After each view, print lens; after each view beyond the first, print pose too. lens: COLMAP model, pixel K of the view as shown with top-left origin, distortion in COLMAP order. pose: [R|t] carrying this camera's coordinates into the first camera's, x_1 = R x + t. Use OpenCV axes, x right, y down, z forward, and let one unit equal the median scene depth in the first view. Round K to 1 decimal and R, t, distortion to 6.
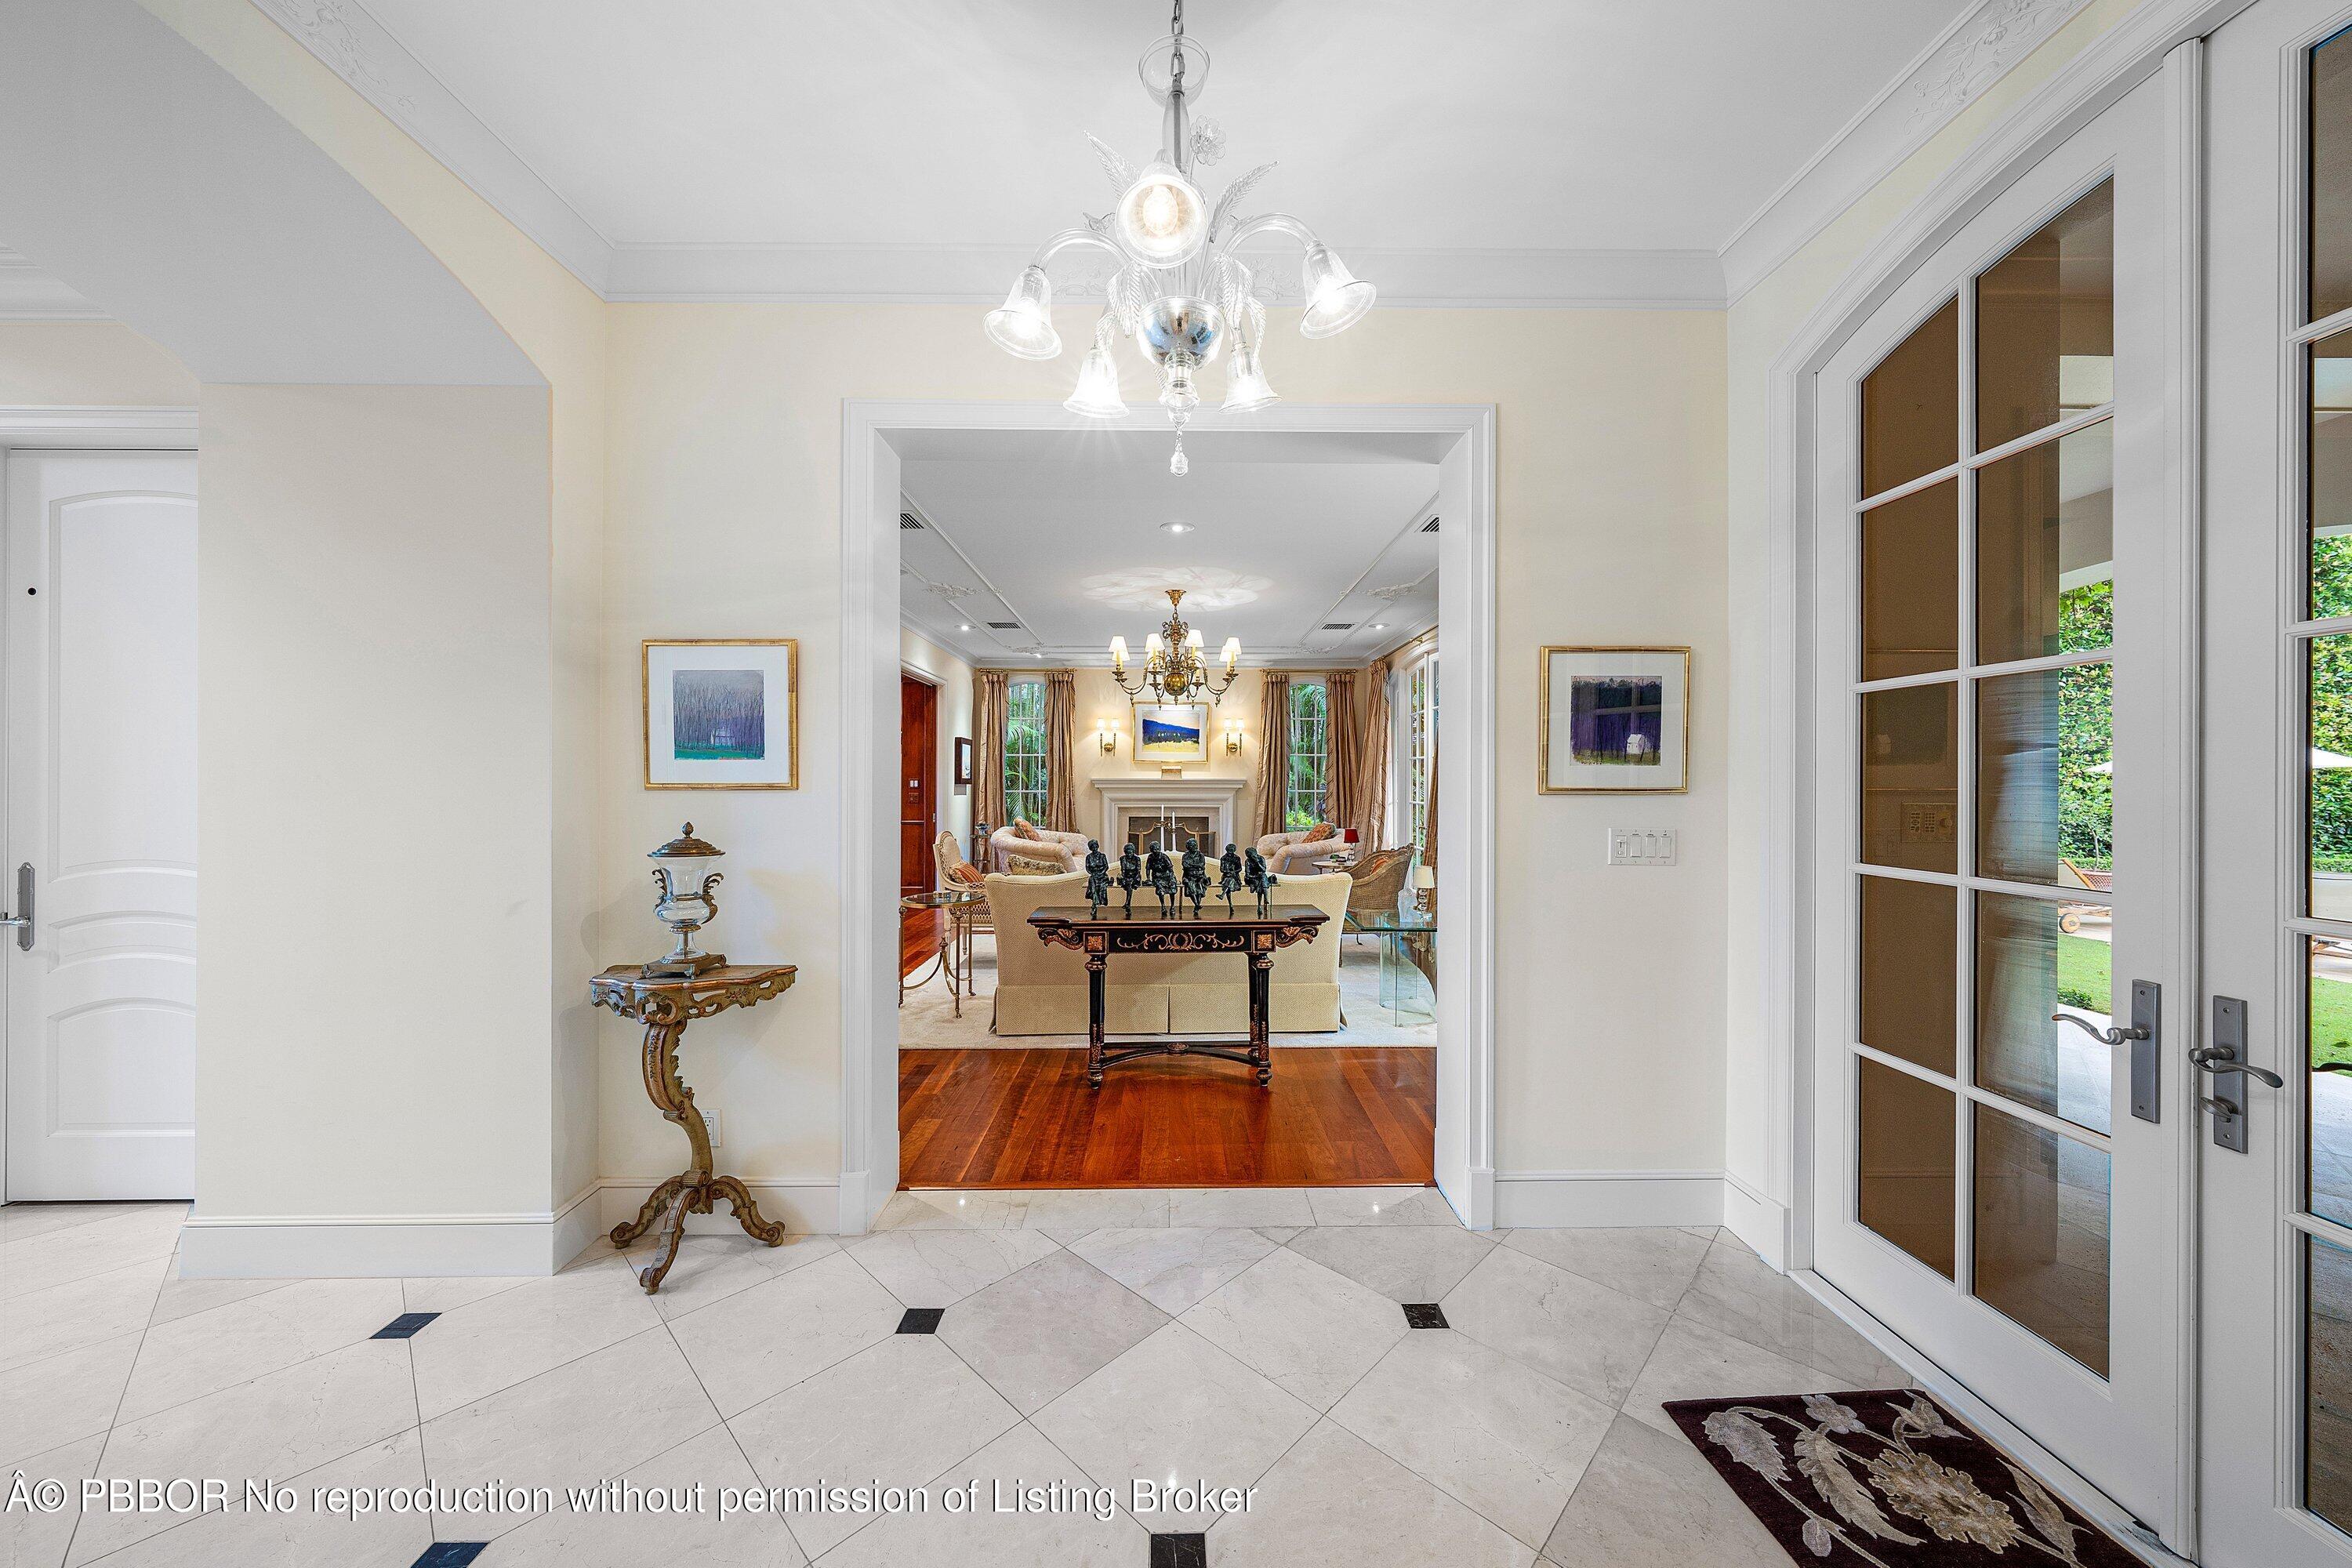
lens RADIAL K [[821.3, 0, 1180.3], [0, 821.3, 789.6], [0, 0, 1]] dist [0.009805, 0.000028]
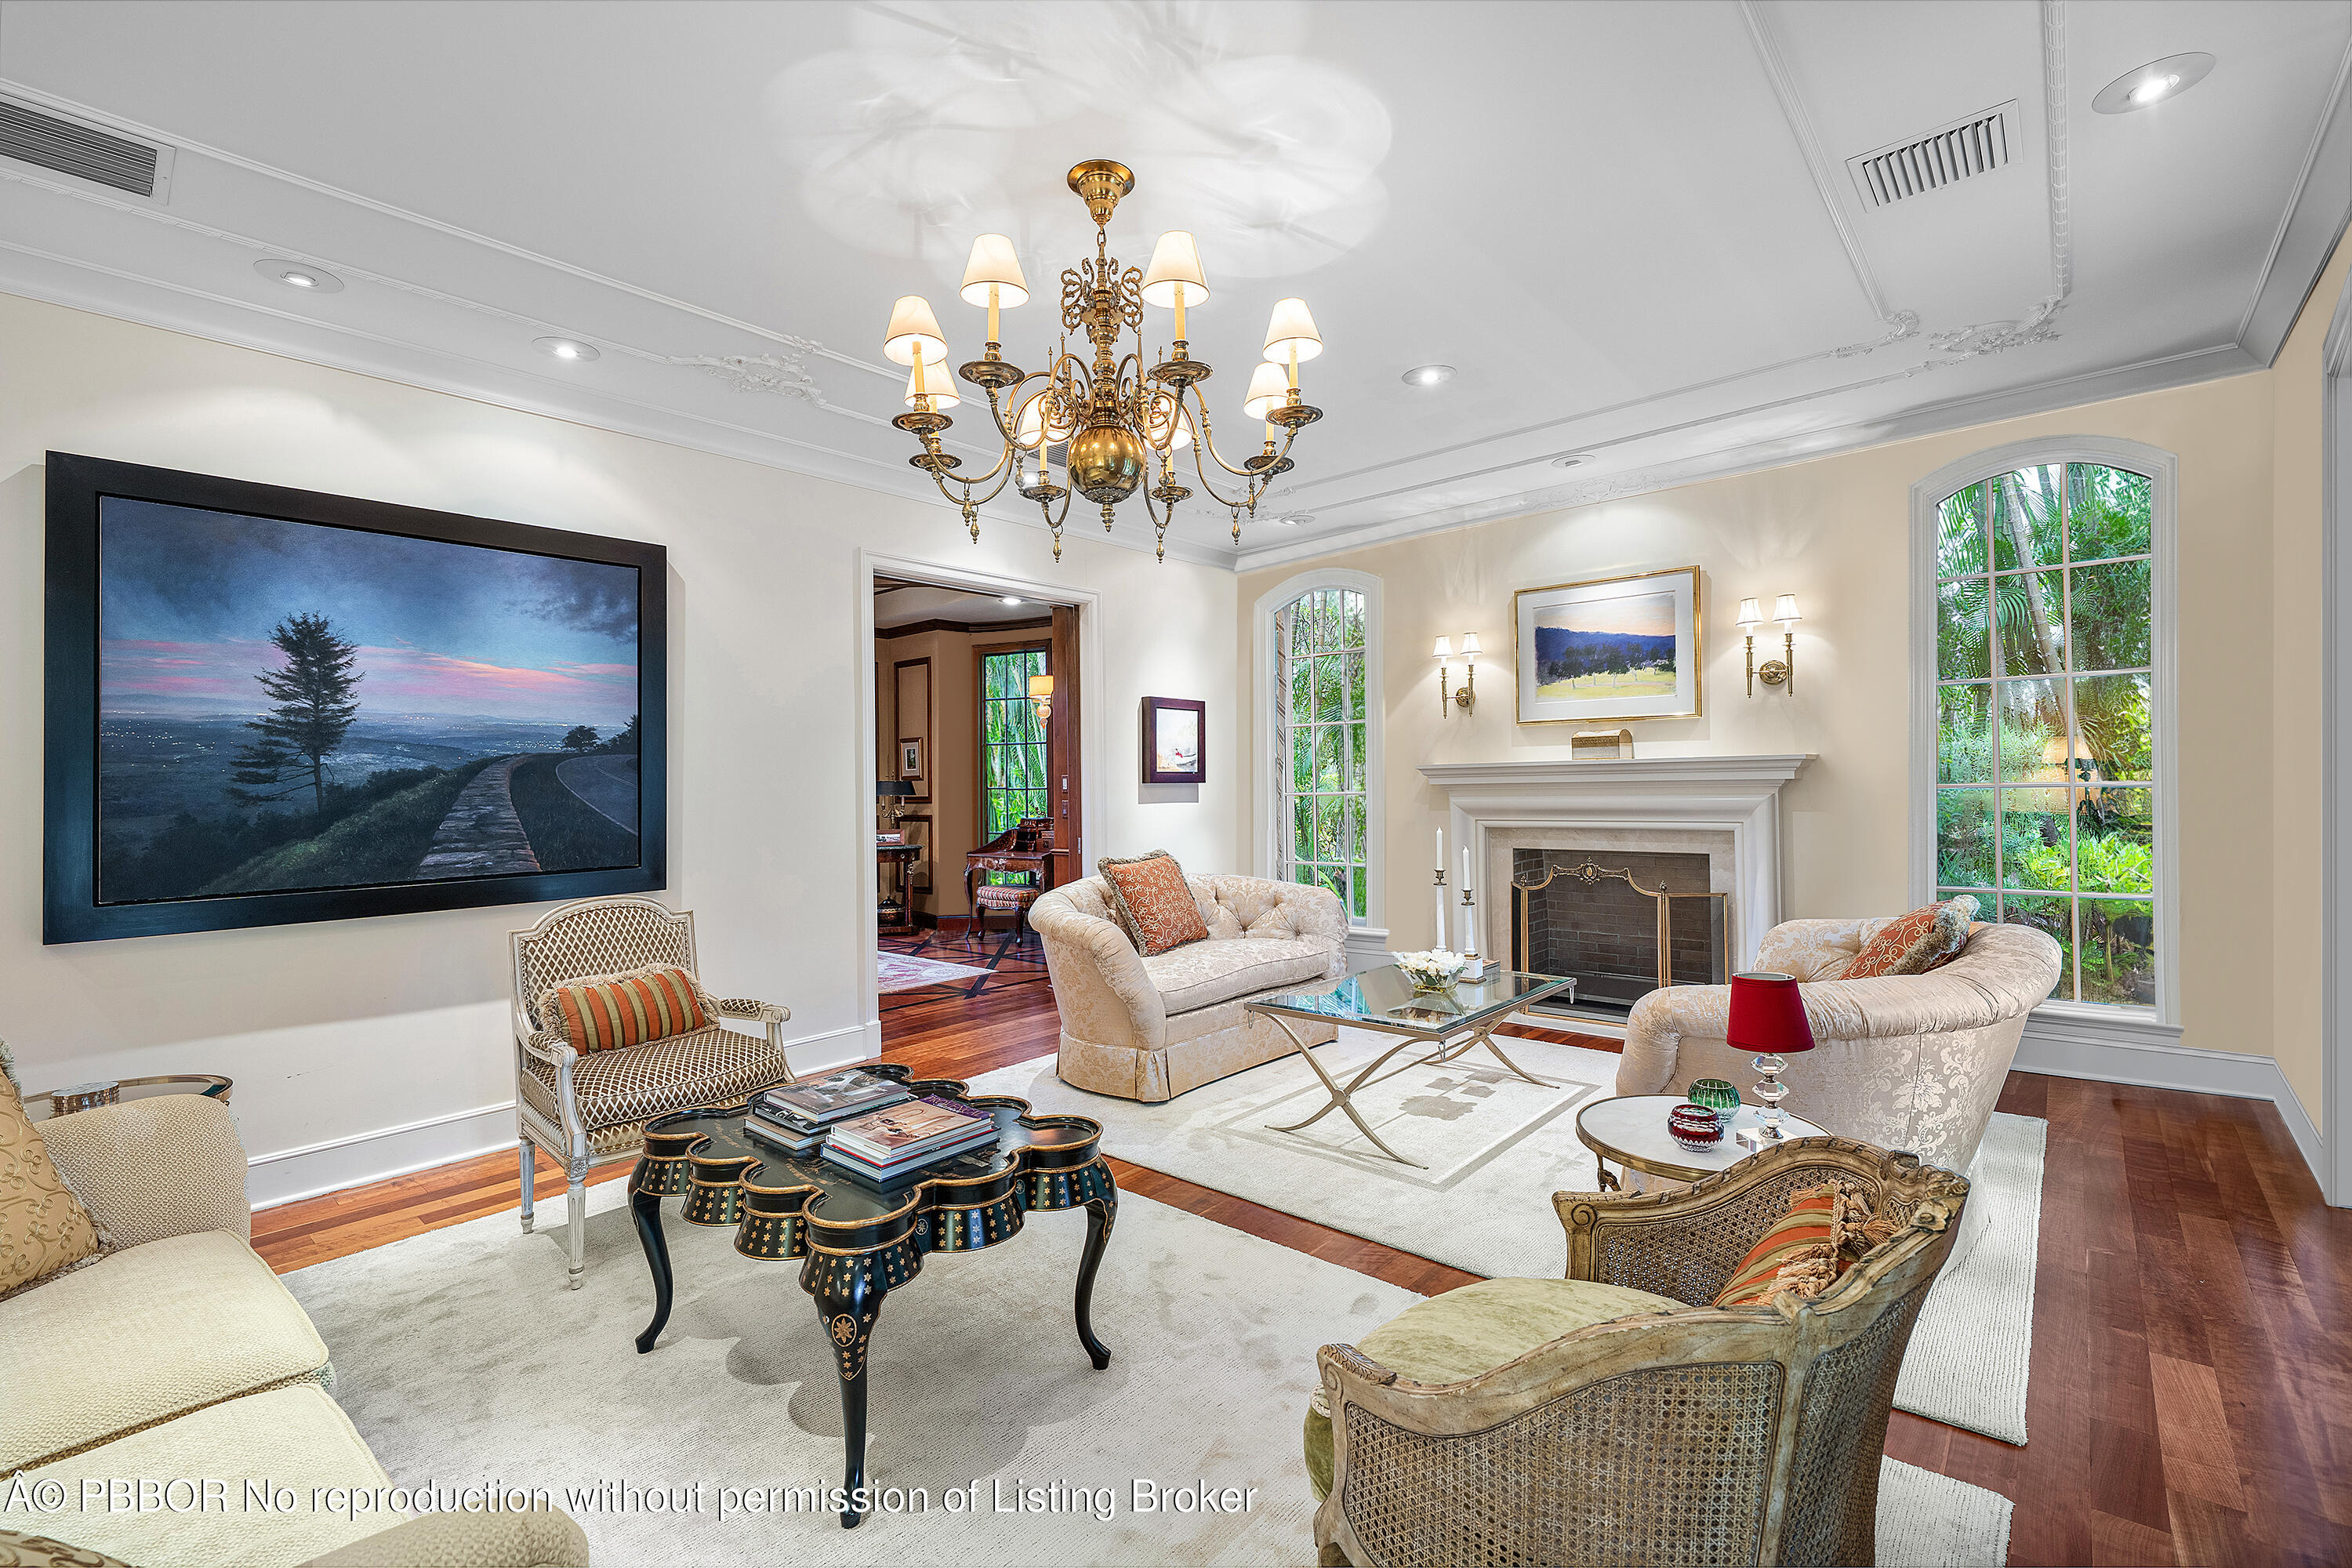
lens RADIAL K [[1017.3, 0, 1182.6], [0, 1017.3, 783.0], [0, 0, 1]] dist [0.001516, 0.000410]
pose [[0.735770, -0.017637, -0.677002, 0.197786], [0.014670, 0.999841, -0.010104, 0.000347], [0.677072, -0.002497, 0.735912, 0.507029]]
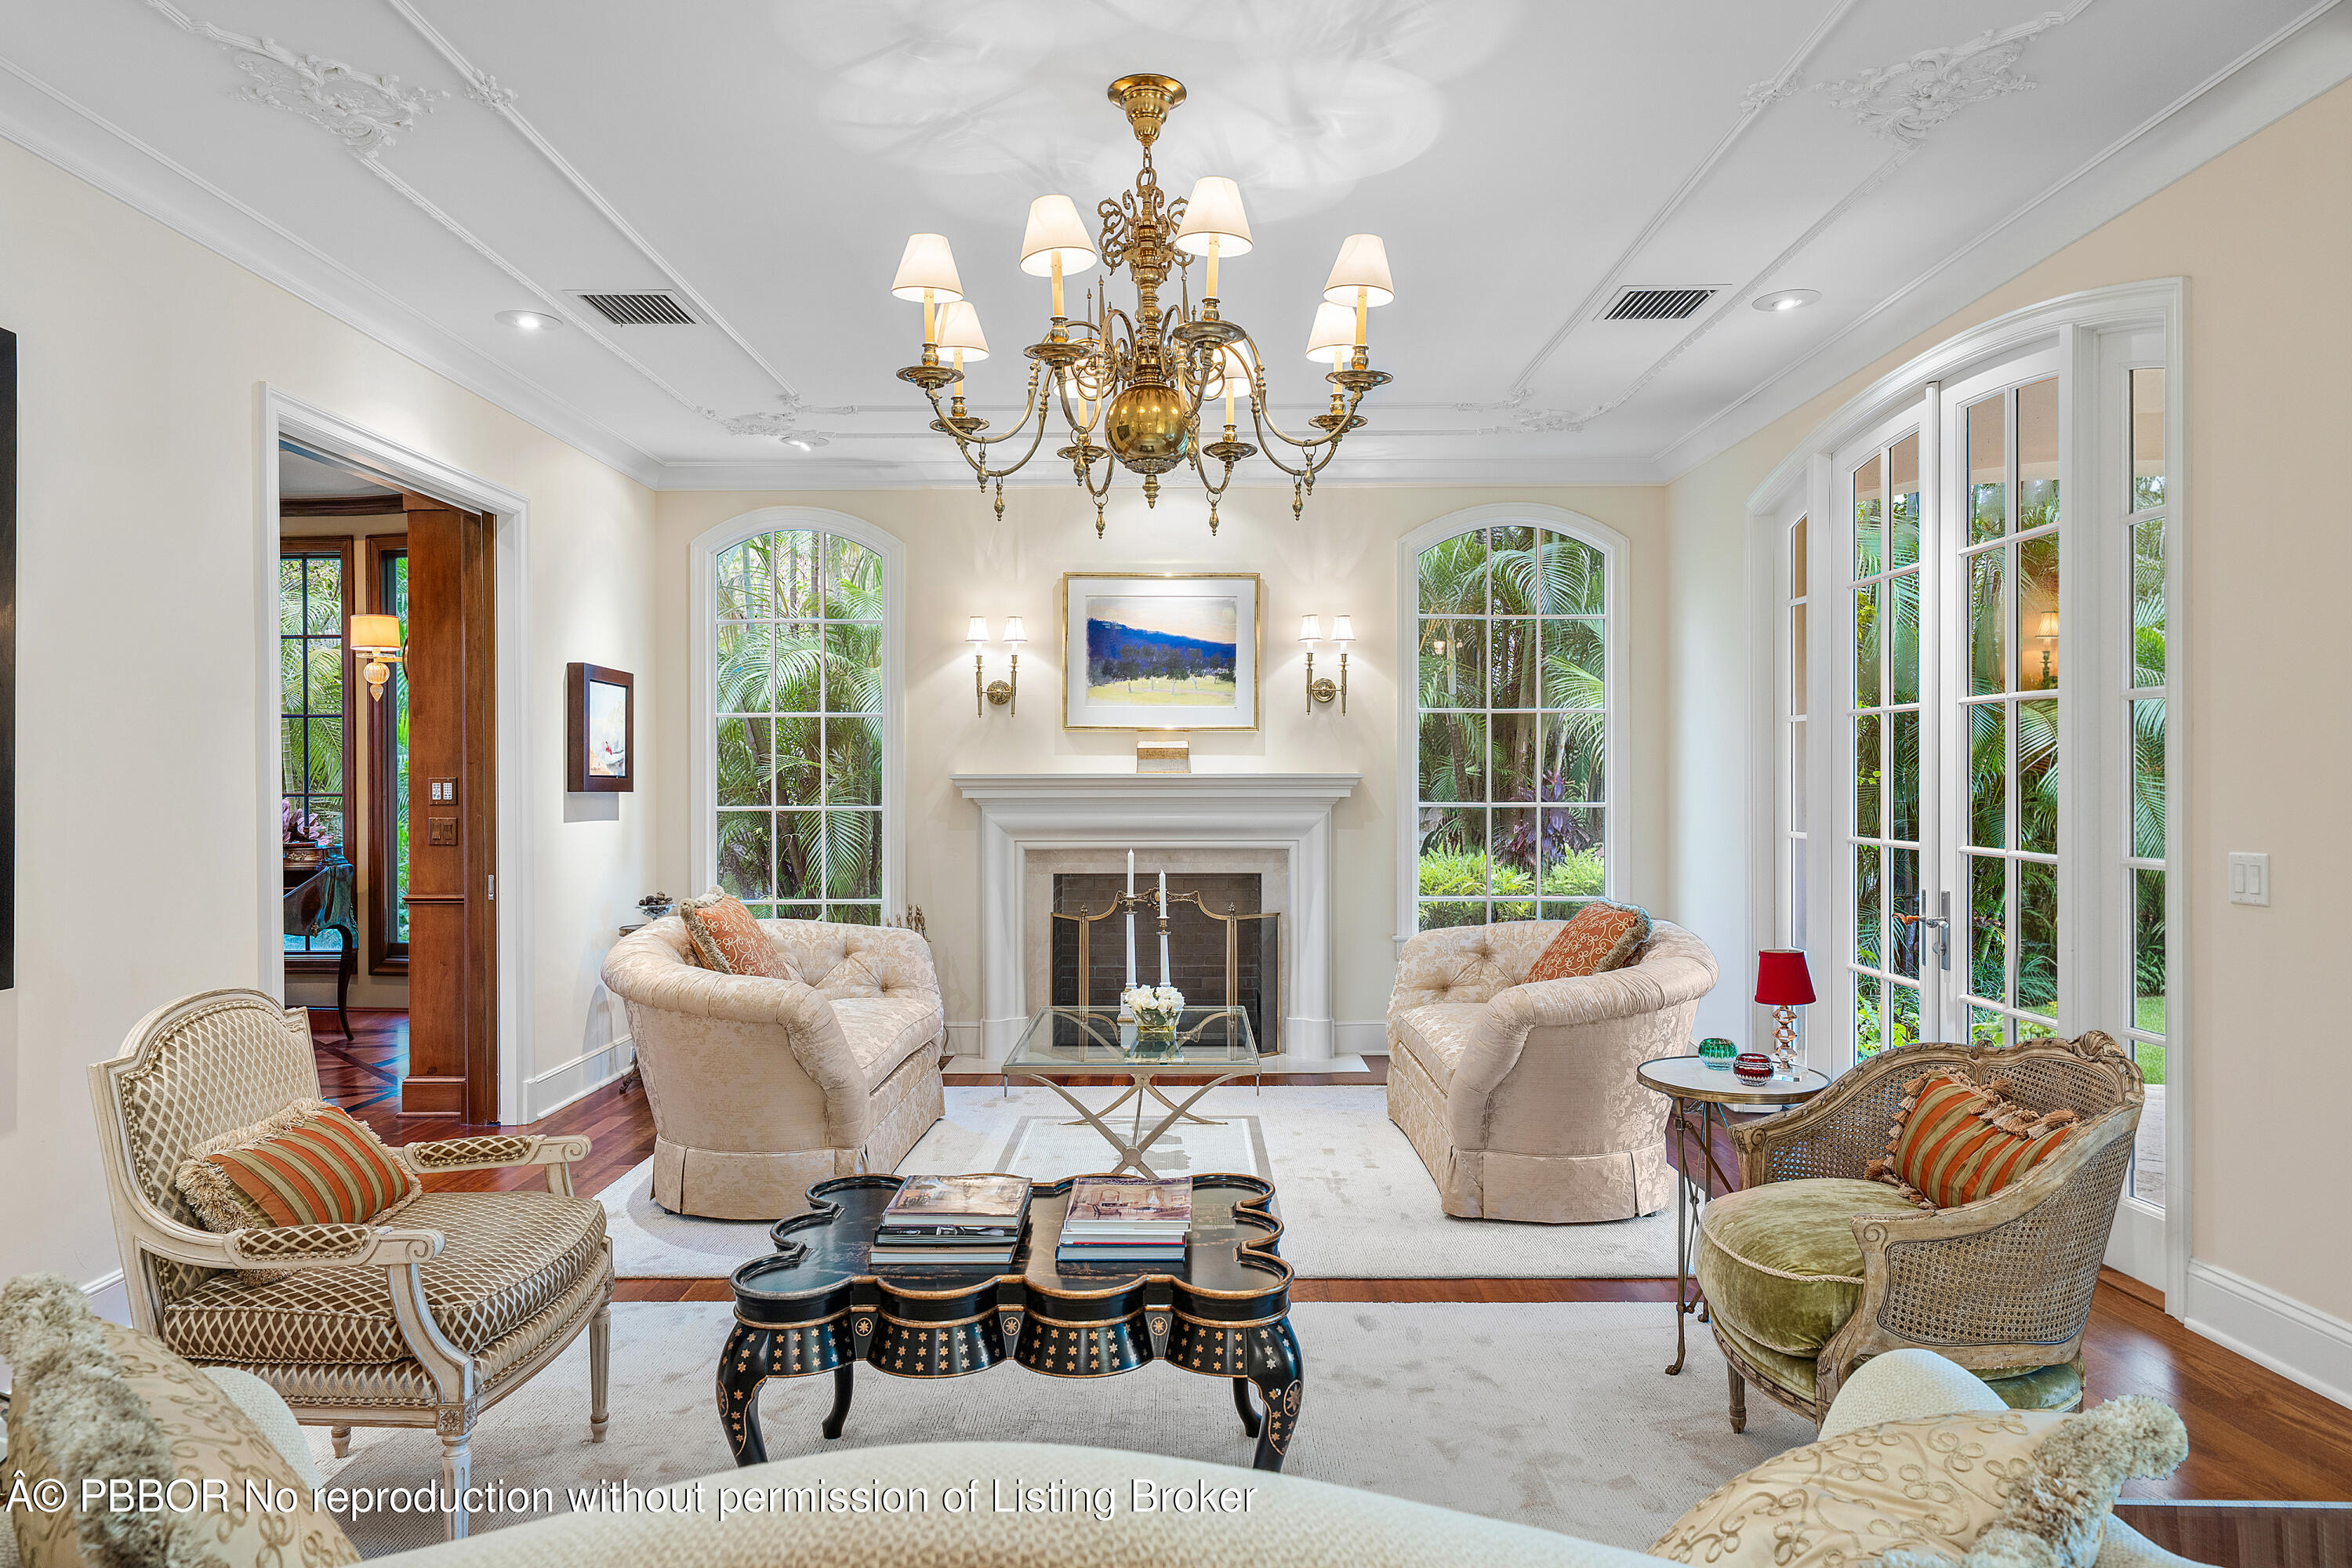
lens RADIAL K [[1433.8, 0, 1166.9], [0, 1433.8, 798.1], [0, 0, 1]] dist [0.004131, -0.000259]
pose [[0.999677, -0.004688, -0.024969, 0.007921], [0.004765, 0.999984, 0.003004, -0.004335], [0.024954, -0.003122, 0.999684, 0.358725]]
